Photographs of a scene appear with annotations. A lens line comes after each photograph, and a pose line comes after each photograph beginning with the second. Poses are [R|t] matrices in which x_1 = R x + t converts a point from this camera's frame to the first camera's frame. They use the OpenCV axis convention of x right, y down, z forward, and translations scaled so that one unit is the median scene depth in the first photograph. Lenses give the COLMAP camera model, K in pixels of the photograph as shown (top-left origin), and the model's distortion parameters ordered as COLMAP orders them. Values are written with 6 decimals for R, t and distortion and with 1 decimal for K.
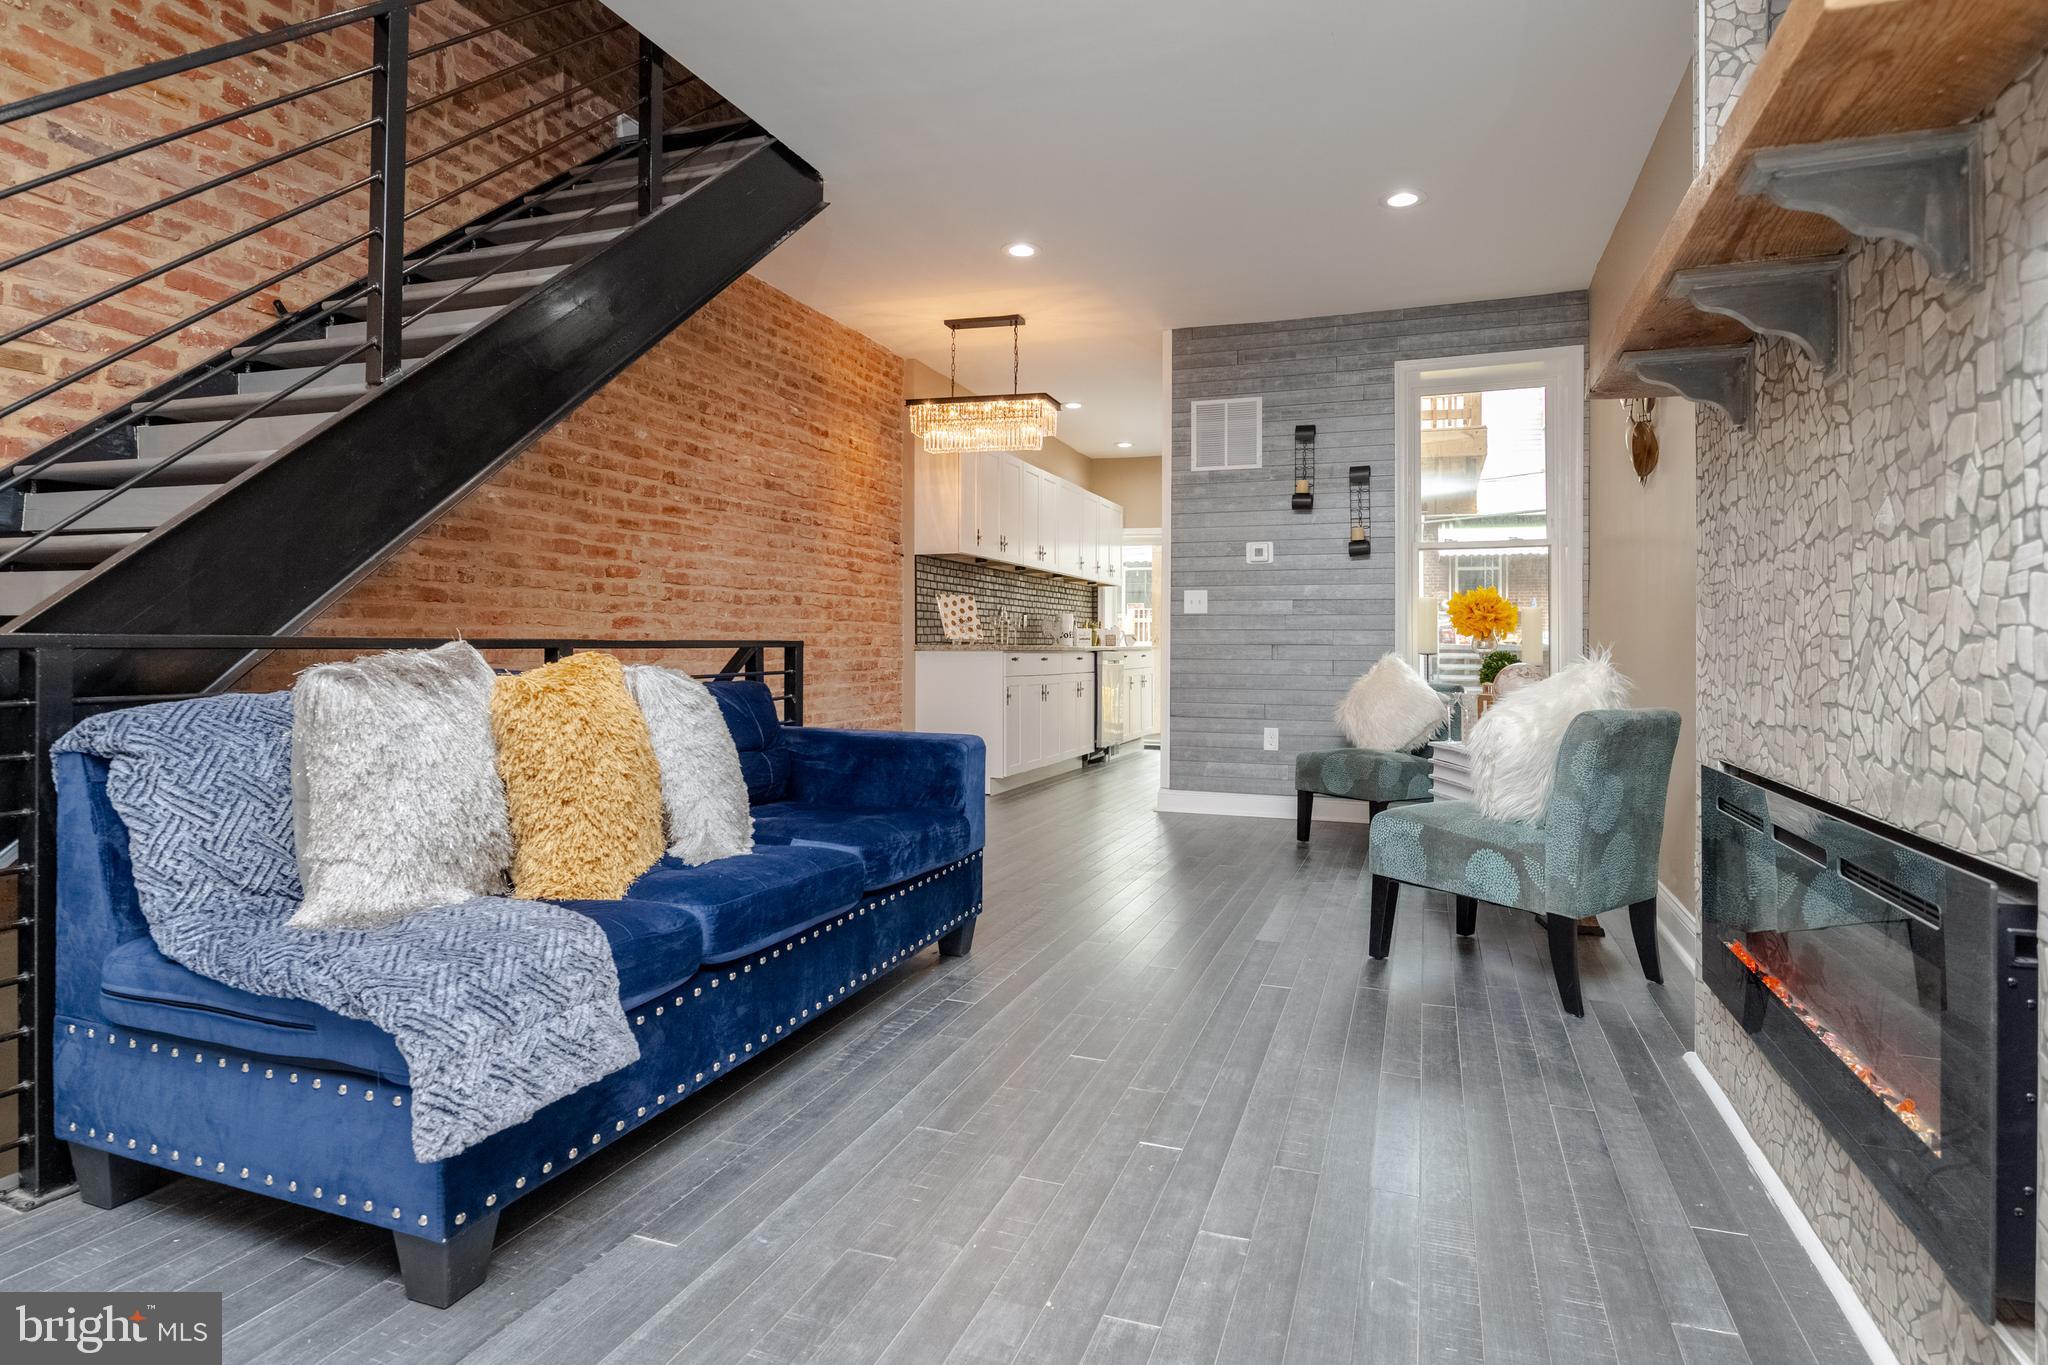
lens RADIAL K [[1081.3, 0, 1027.8], [0, 1081.3, 633.4], [0, 0, 1]] dist [0.004507, -0.008181]
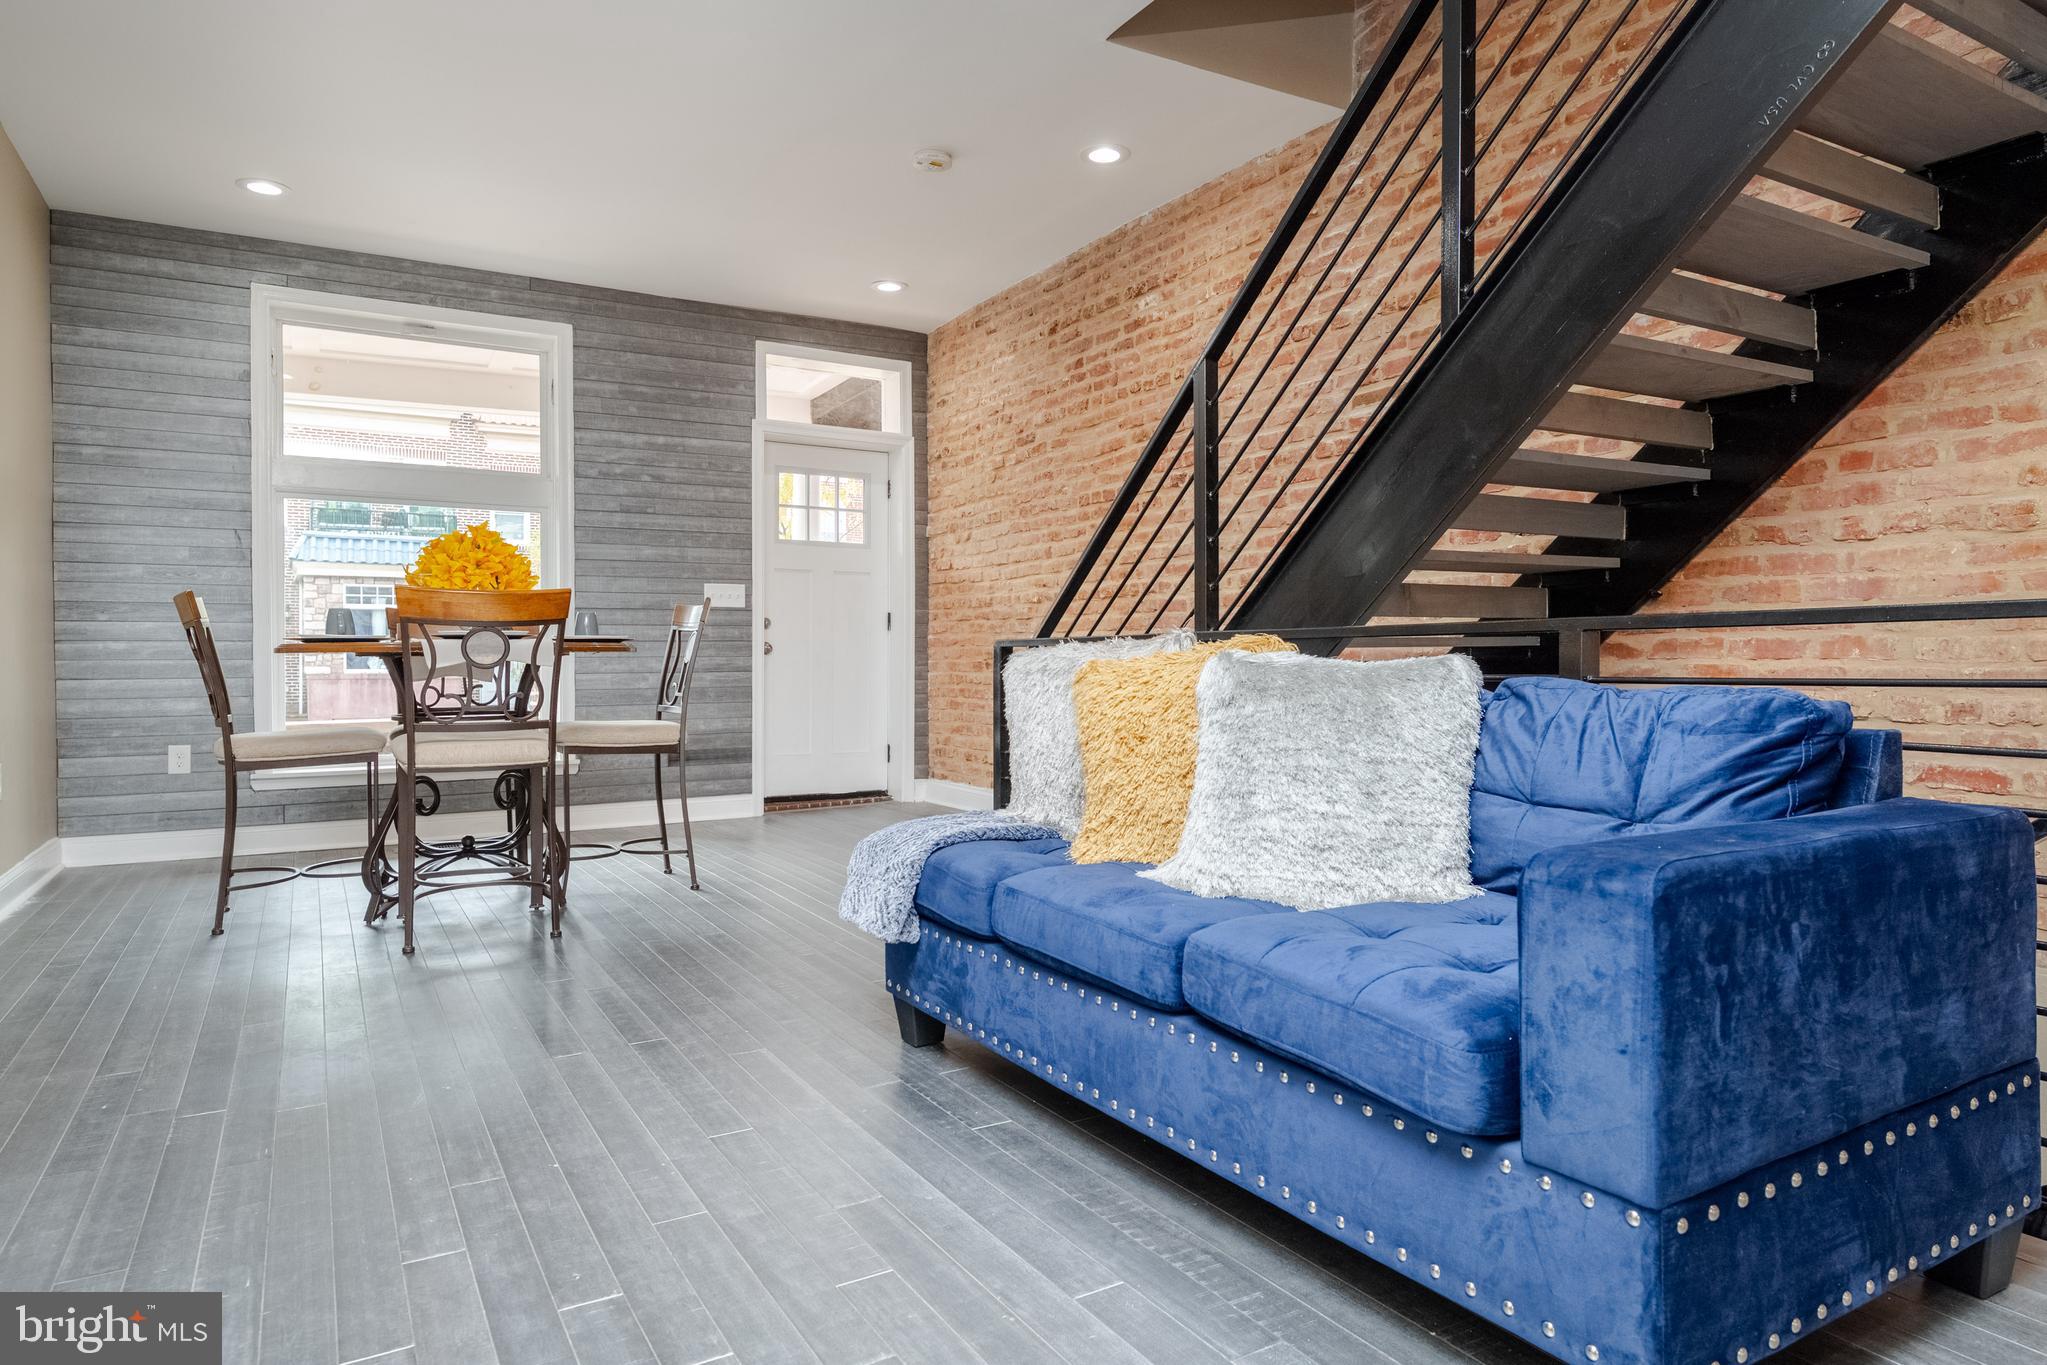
lens RADIAL K [[1215.0, 0, 1074.7], [0, 1215.0, 673.5], [0, 0, 1]] dist [0.004073, 0.000844]
pose [[-0.610800, 0.004881, -0.791770, 0.355055], [0.010013, 0.999949, -0.001561, 0.037516], [0.791722, -0.008881, -0.610817, 1.101431]]
